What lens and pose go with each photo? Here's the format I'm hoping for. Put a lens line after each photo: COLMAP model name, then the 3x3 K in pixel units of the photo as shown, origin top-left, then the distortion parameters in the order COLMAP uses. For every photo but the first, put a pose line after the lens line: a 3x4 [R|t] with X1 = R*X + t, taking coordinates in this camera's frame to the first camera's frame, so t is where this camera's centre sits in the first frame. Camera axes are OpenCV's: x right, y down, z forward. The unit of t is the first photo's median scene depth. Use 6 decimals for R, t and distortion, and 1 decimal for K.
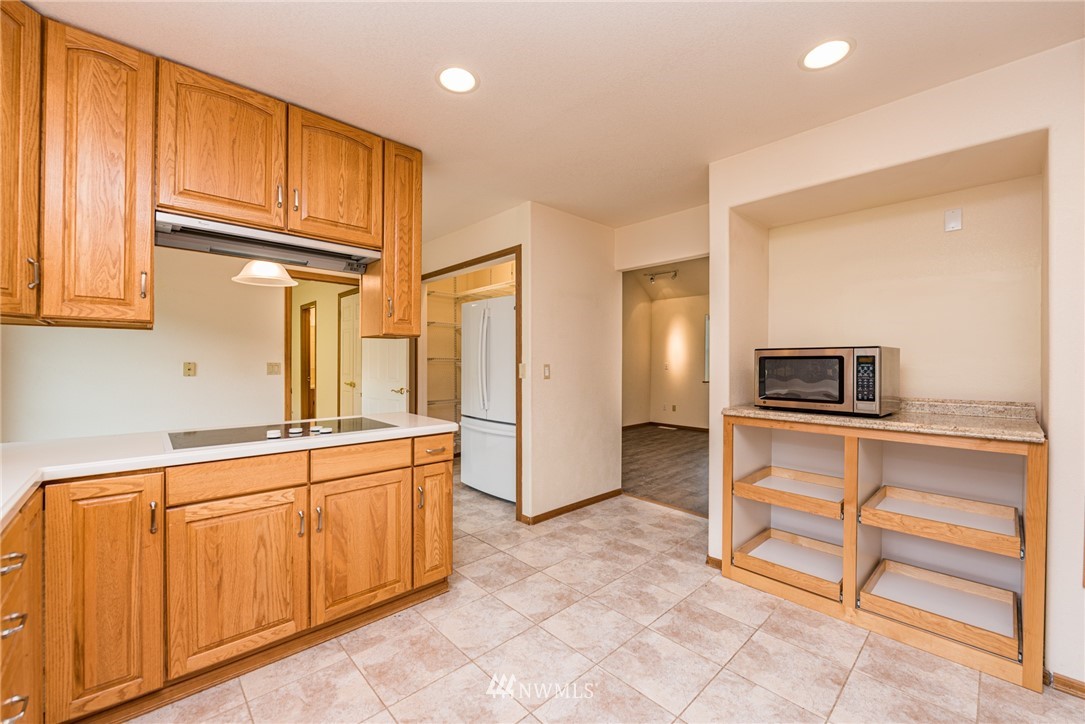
lens RADIAL K [[432.3, 0, 541.1], [0, 432.3, 362.5], [0, 0, 1]] dist [-0.006273, -0.001038]
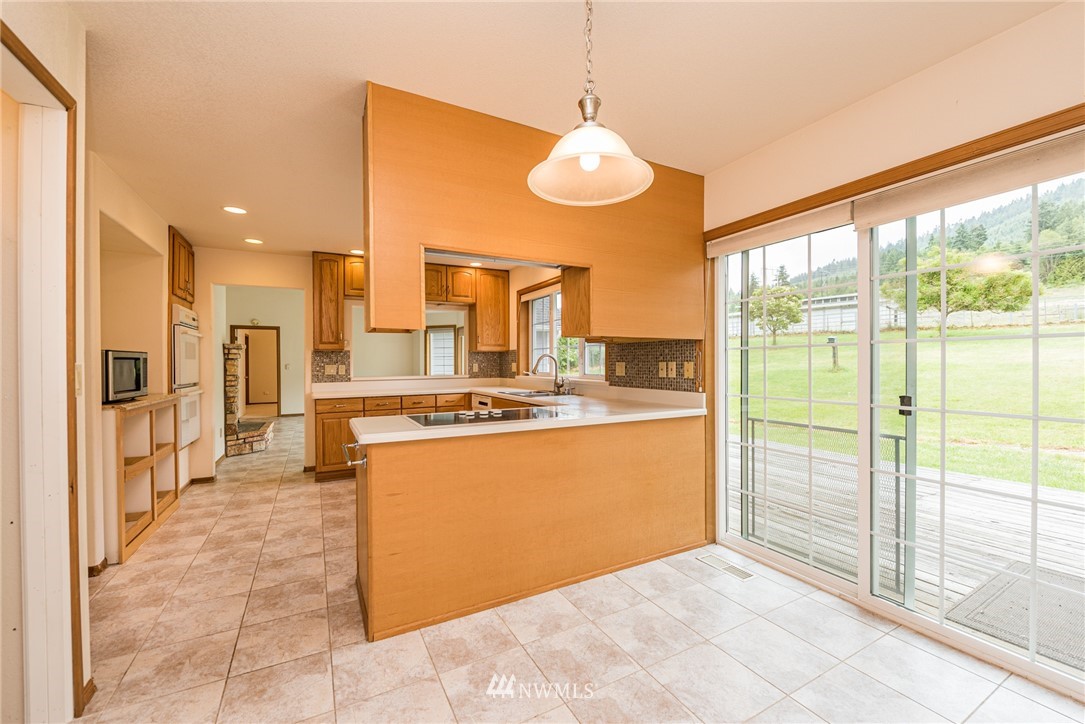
lens RADIAL K [[432.3, 0, 539.9], [0, 432.3, 365.9], [0, 0, 1]] dist [-0.006273, -0.001038]
pose [[-0.965250, 0.001557, 0.261322, -1.014878], [0.003257, 0.999976, 0.006073, 0.007495], [-0.261306, 0.006713, -0.965233, 2.098110]]
